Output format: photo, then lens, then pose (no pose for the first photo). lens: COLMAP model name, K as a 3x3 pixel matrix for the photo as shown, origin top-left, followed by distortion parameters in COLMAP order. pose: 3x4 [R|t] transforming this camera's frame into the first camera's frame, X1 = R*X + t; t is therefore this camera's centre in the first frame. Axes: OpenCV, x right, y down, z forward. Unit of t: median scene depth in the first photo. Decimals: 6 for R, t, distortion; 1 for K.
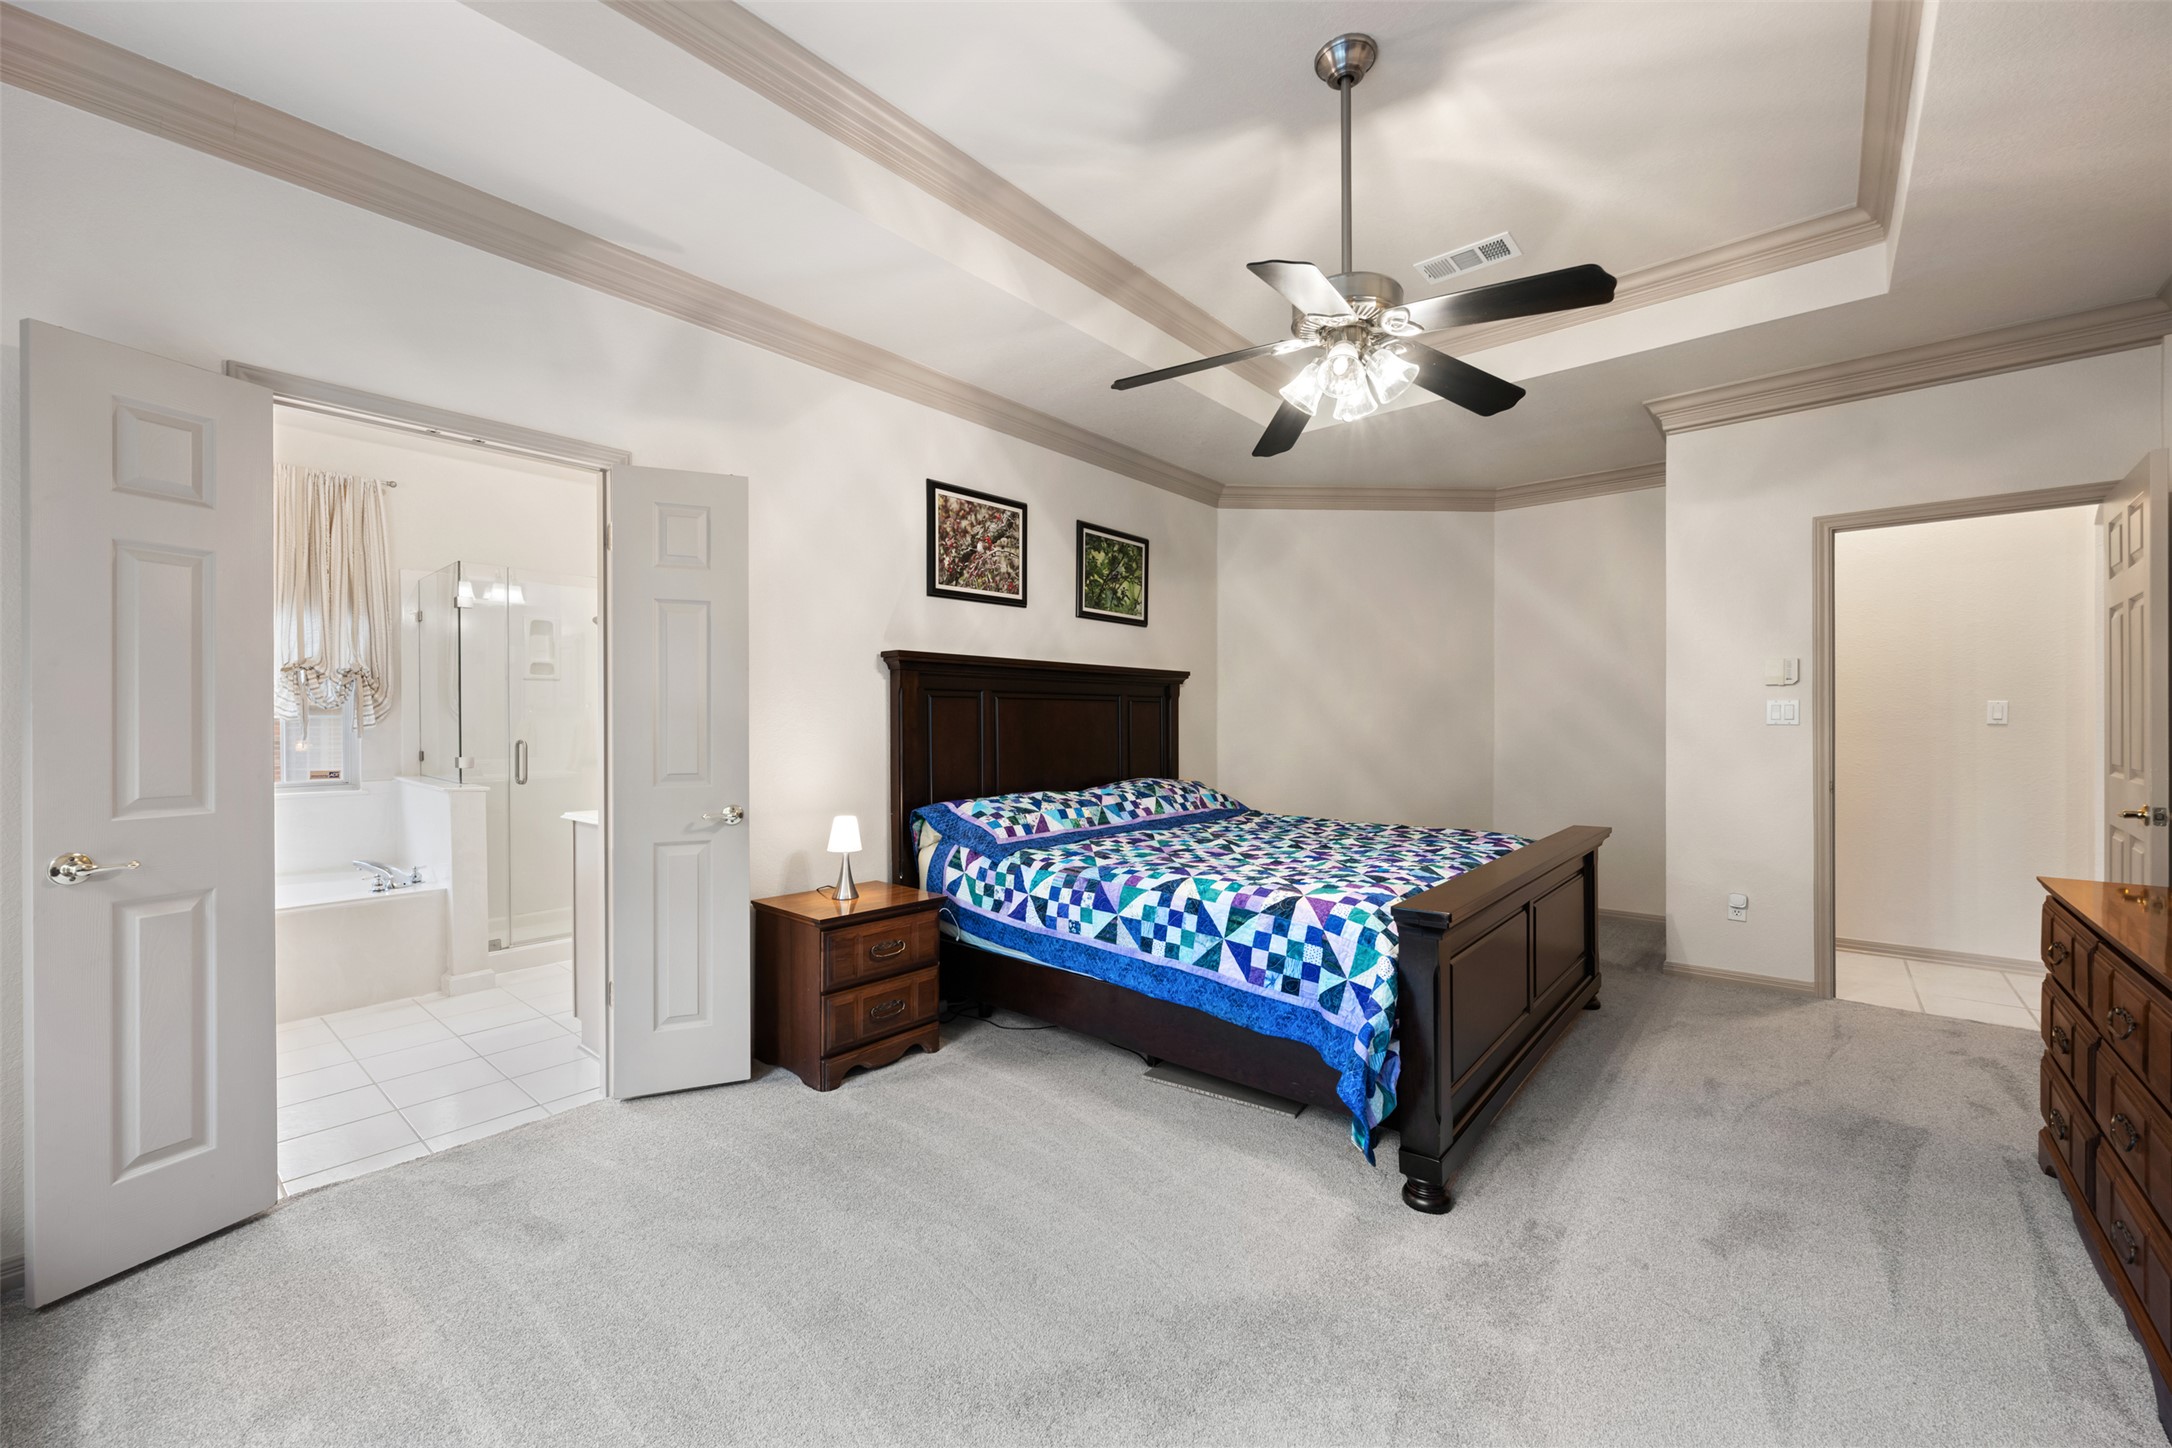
lens RADIAL K [[860.2, 0, 1080.3], [0, 860.2, 716.3], [0, 0, 1]] dist [0.000180, 0.000028]
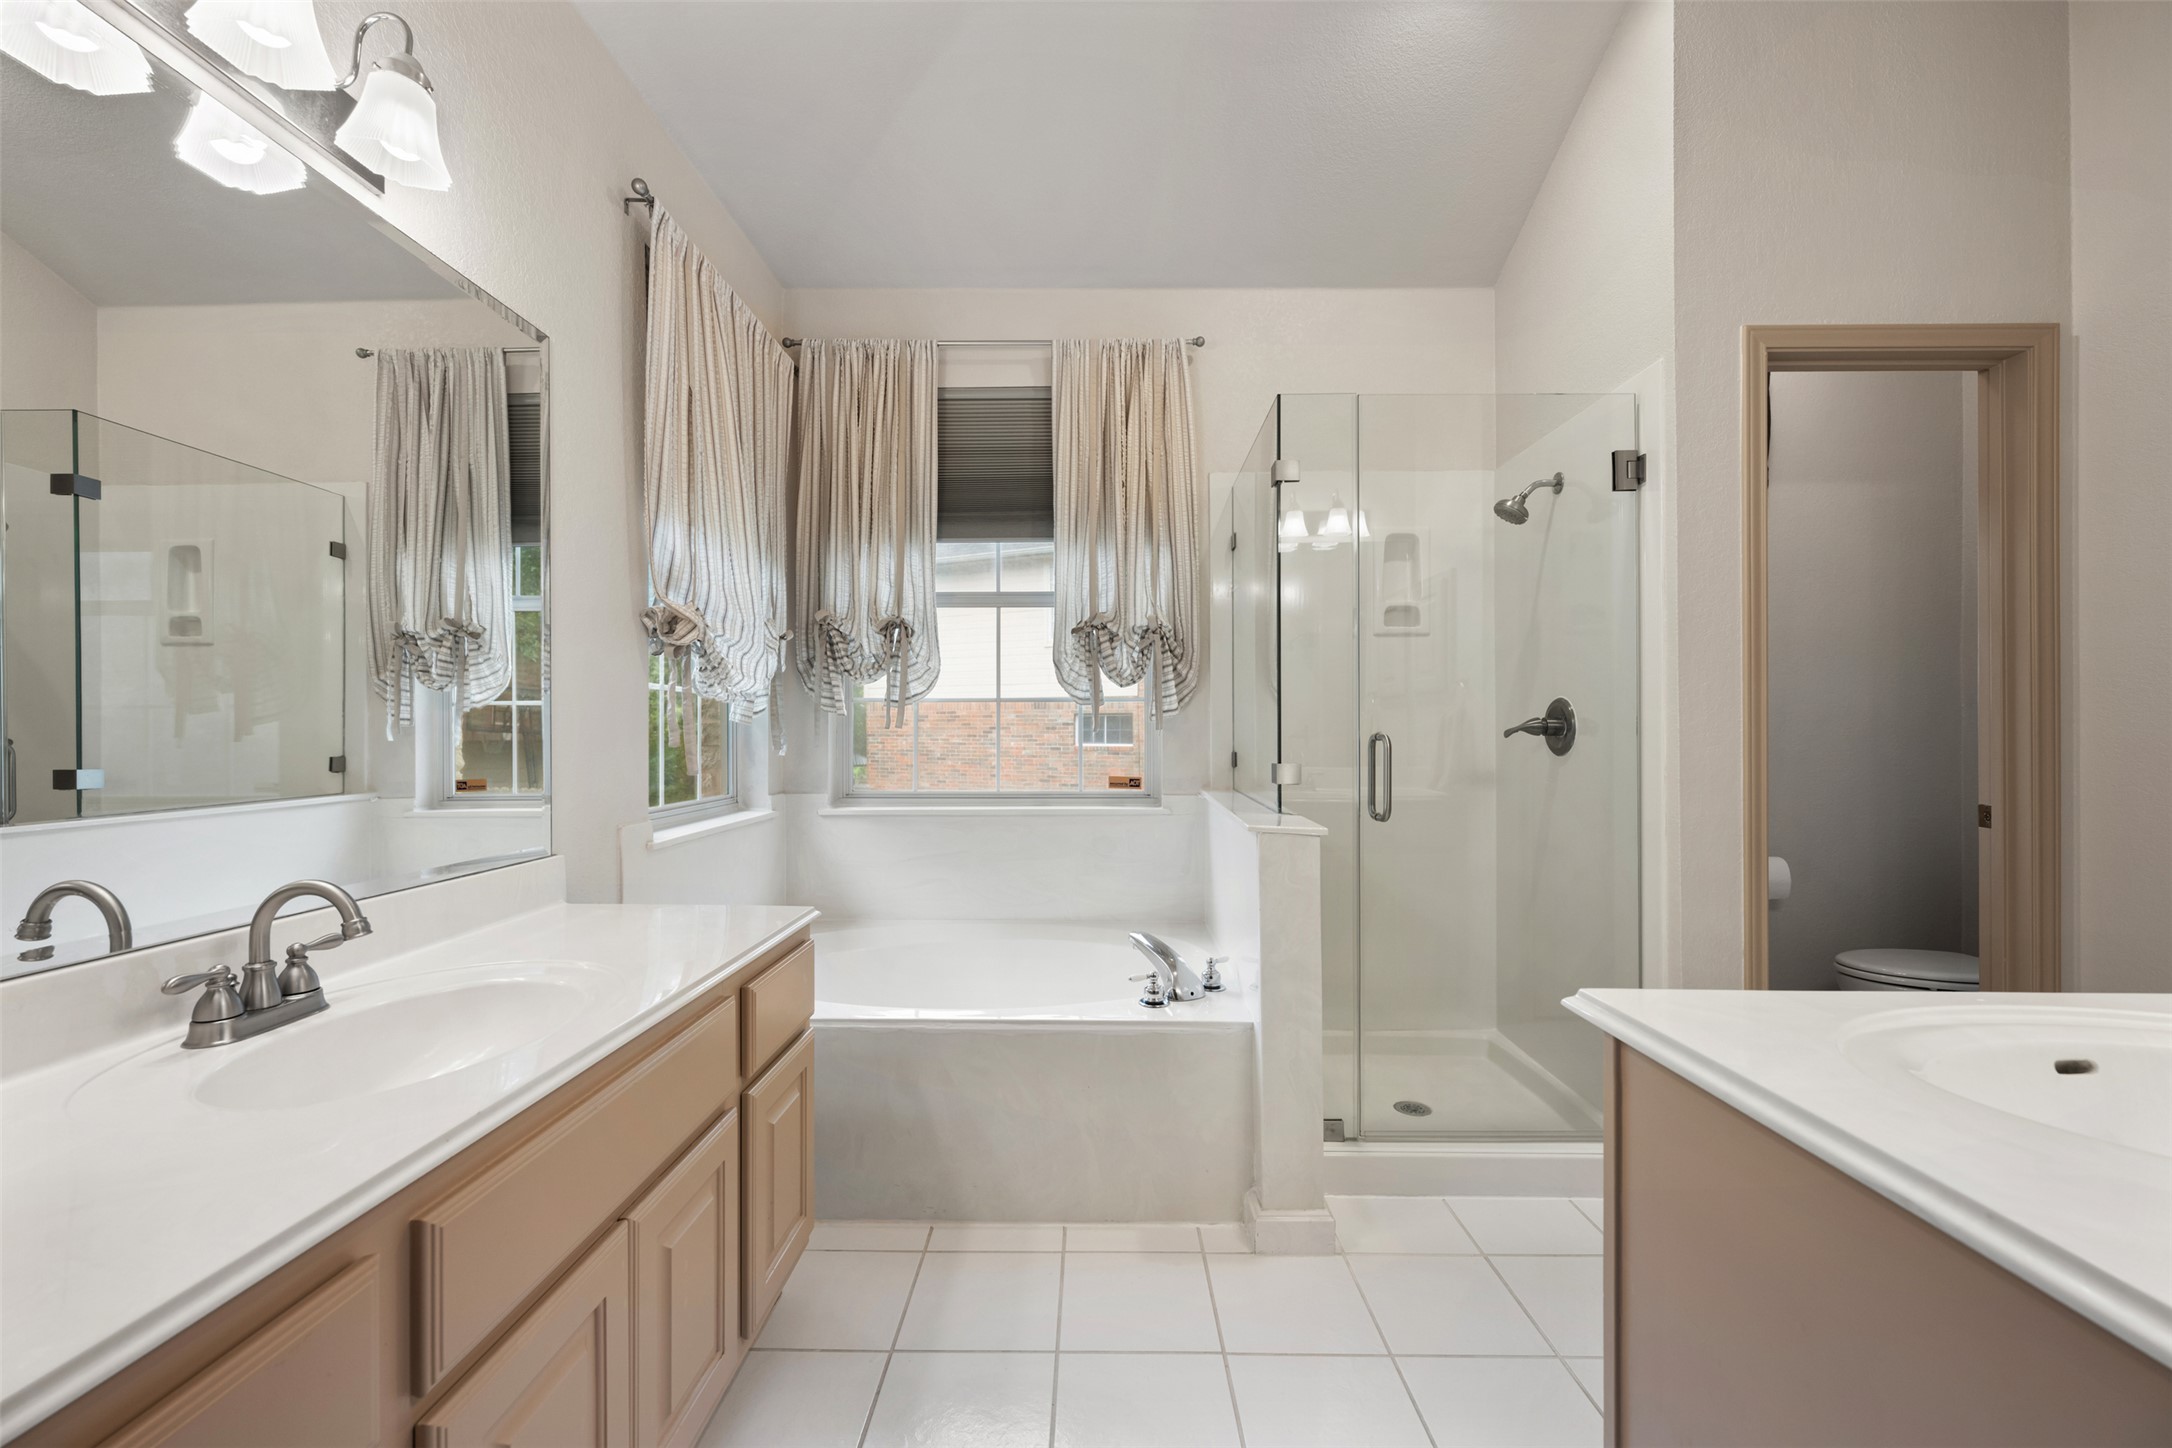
lens RADIAL K [[860.2, 0, 1083.7], [0, 860.2, 727.1], [0, 0, 1]] dist [0.000180, 0.000028]
pose [[0.642050, 0.001328, -0.766662, -0.367288], [-0.002913, 0.999996, -0.000707, 0.023899], [0.766657, 0.002688, 0.642051, 0.531963]]
